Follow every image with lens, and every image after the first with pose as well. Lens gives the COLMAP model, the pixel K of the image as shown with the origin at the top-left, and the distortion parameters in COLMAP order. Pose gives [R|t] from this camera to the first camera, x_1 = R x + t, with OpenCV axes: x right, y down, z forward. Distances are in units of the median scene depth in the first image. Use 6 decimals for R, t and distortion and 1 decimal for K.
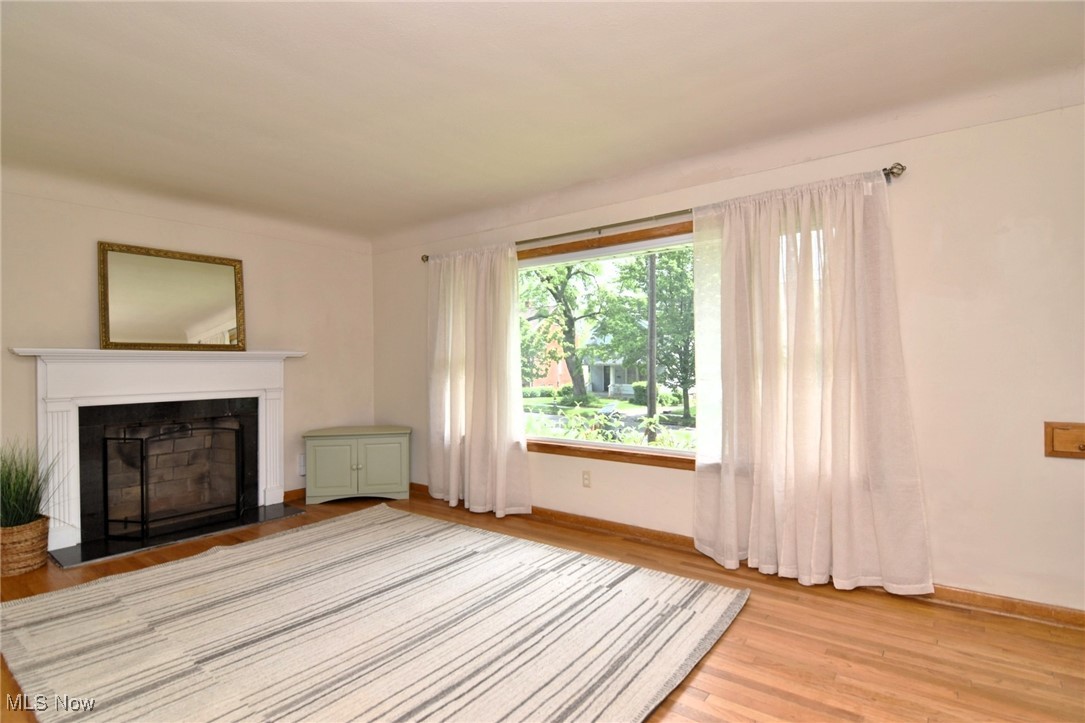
lens RADIAL K [[538.5, 0, 542.5], [0, 538.5, 361.5], [0, 0, 1]] dist [-0.004924, -0.010089]
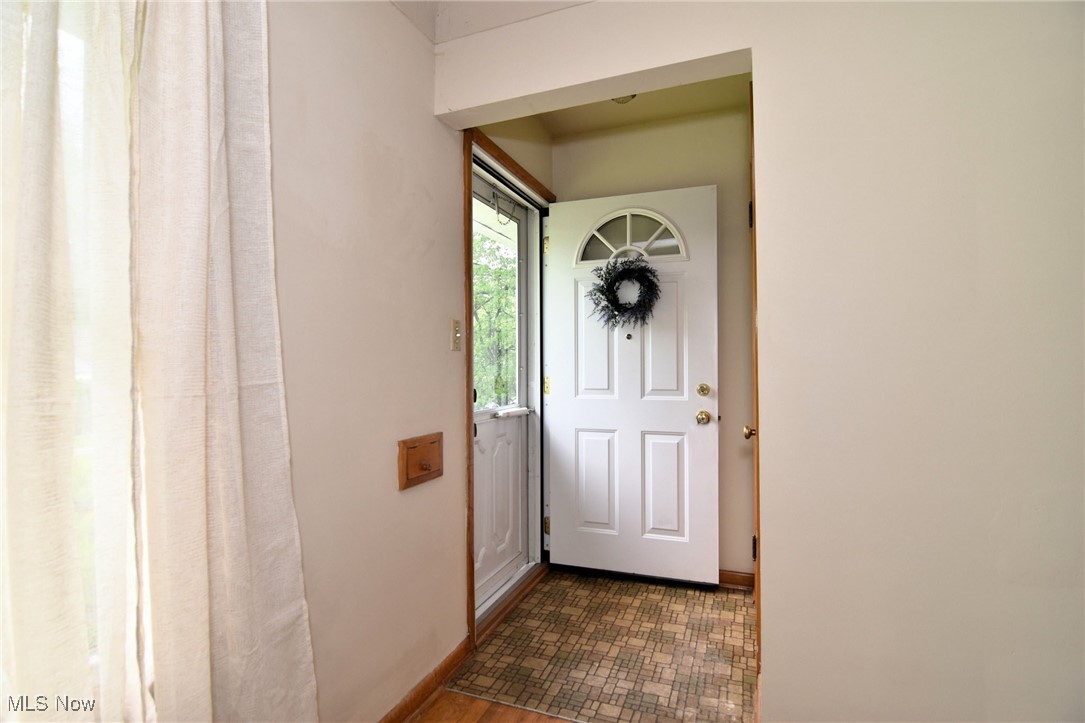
lens RADIAL K [[525.5, 0, 542.5], [0, 525.5, 361.5], [0, 0, 1]] dist [-0.016885, -0.000116]
pose [[-0.277581, 0.022872, 0.960430, 0.172596], [0.011061, 0.999726, -0.020611, 0.019743], [-0.960638, 0.004902, -0.277758, 0.773663]]
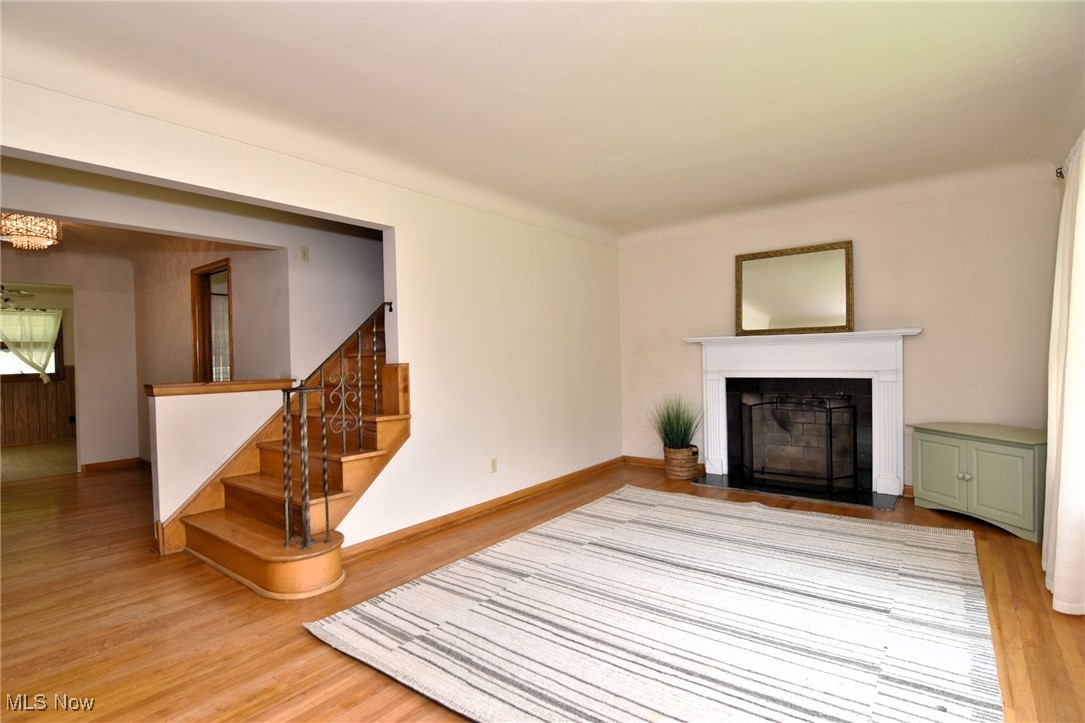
lens RADIAL K [[533.7, 0, 542.5], [0, 533.7, 361.5], [0, 0, 1]] dist [-0.020449, -0.000585]
pose [[-0.007174, 0.022651, -0.999718, 0.612686], [0.026531, 0.999396, 0.022453, -0.001754], [0.999622, -0.026363, -0.007771, 0.608651]]
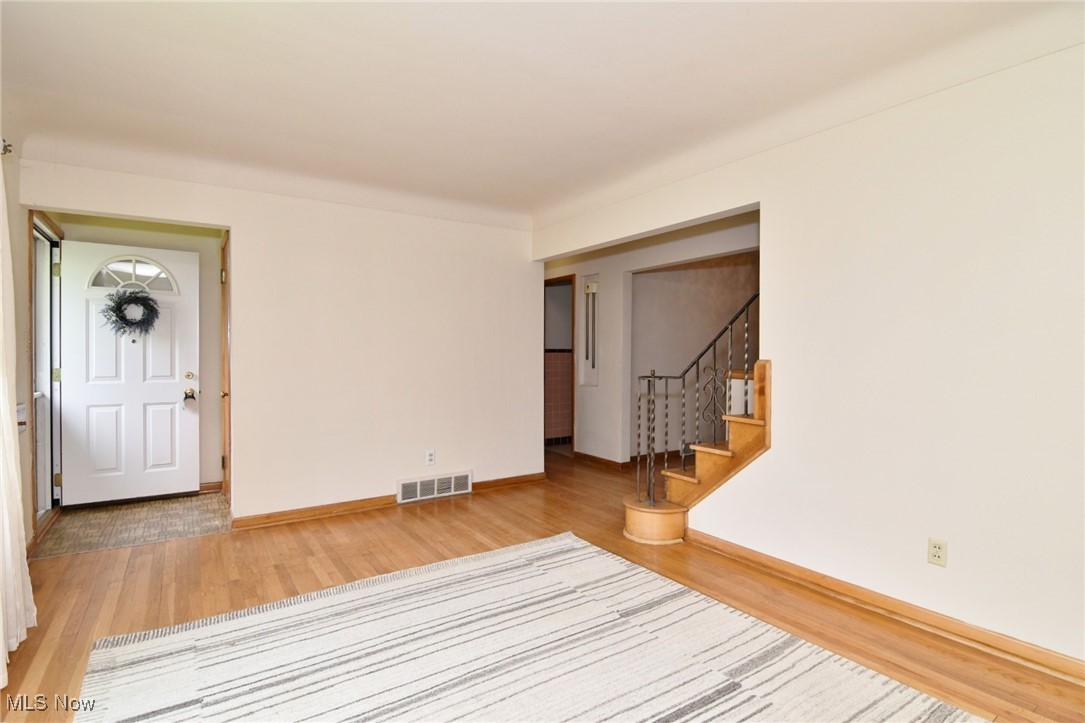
lens RADIAL K [[538.5, 0, 542.5], [0, 538.5, 361.5], [0, 0, 1]] dist [-0.004924, -0.010089]
pose [[-0.946673, 0.005727, 0.322147, -0.431757], [0.009589, 0.999900, 0.010402, 0.008371], [-0.322055, 0.012936, -0.946633, 1.334070]]
